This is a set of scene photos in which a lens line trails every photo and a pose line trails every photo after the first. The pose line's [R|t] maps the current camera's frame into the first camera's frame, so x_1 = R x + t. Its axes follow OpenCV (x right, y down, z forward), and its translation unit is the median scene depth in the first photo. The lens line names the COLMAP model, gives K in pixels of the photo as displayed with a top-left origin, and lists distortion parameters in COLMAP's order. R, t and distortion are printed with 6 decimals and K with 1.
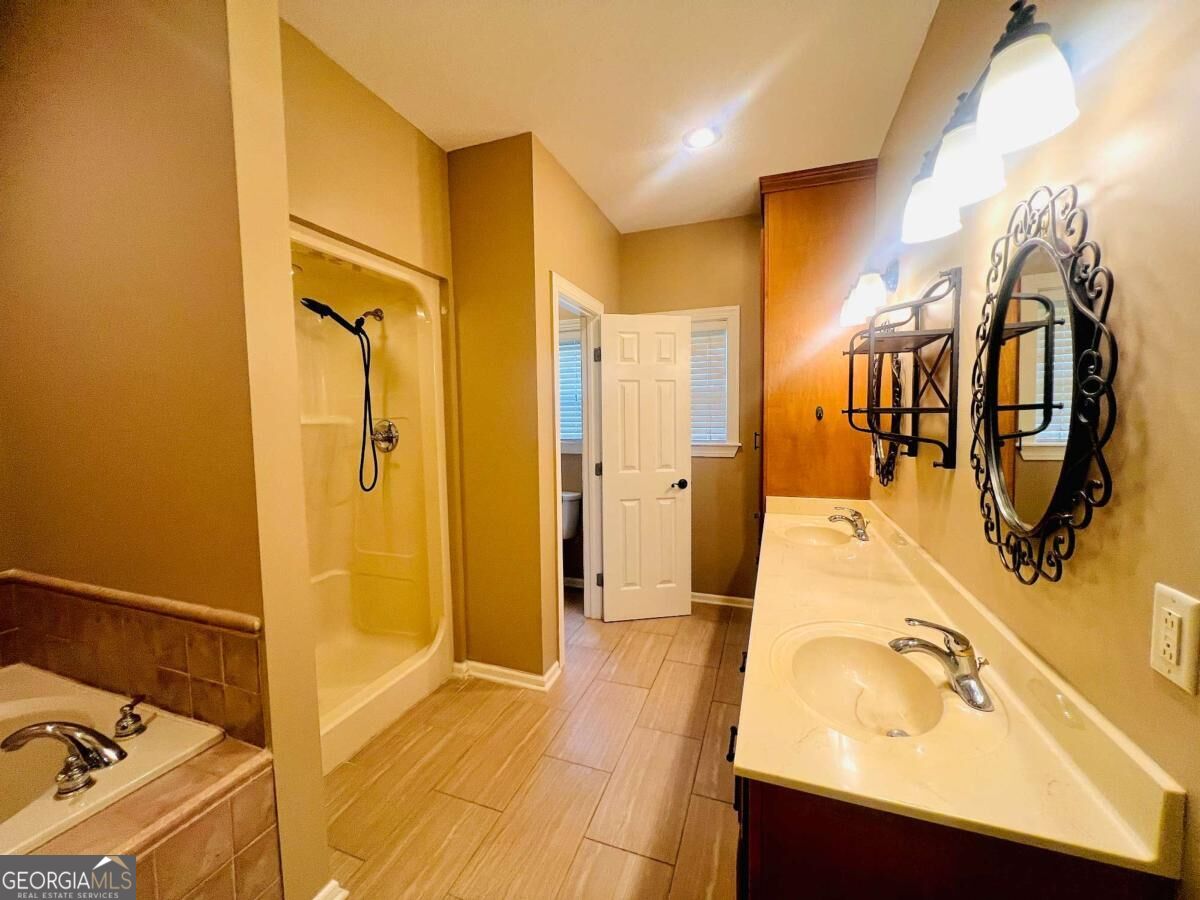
lens RADIAL K [[483.5, 0, 599.4], [0, 483.5, 447.9], [0, 0, 1]] dist [0.000829, 0.000089]
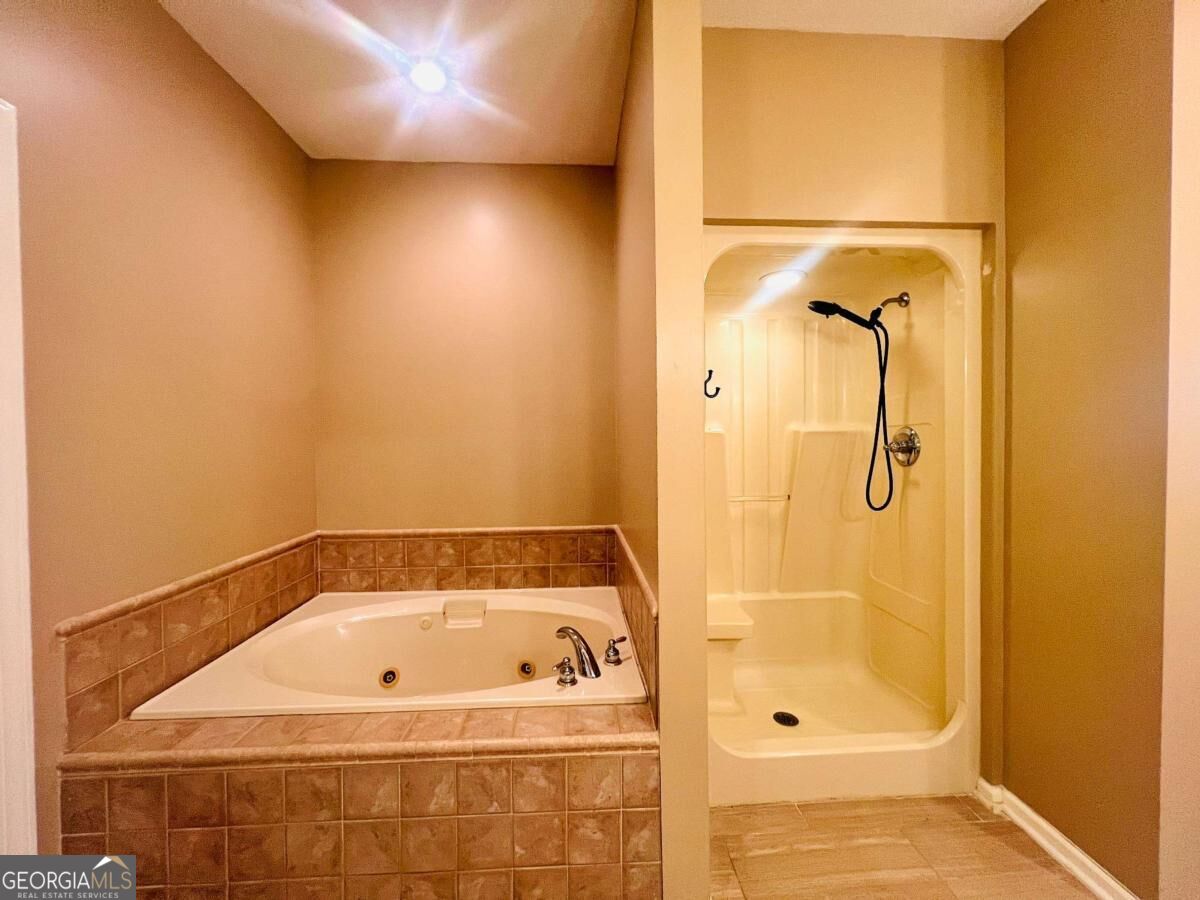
lens RADIAL K [[482.0, 0, 598.7], [0, 482.0, 447.7], [0, 0, 1]] dist [-0.000111, 0.000272]
pose [[0.394034, 0.031204, -0.918566, 0.107178], [-0.055239, 0.998421, 0.010221, -0.002485], [0.917434, 0.046714, 0.395135, 0.217722]]
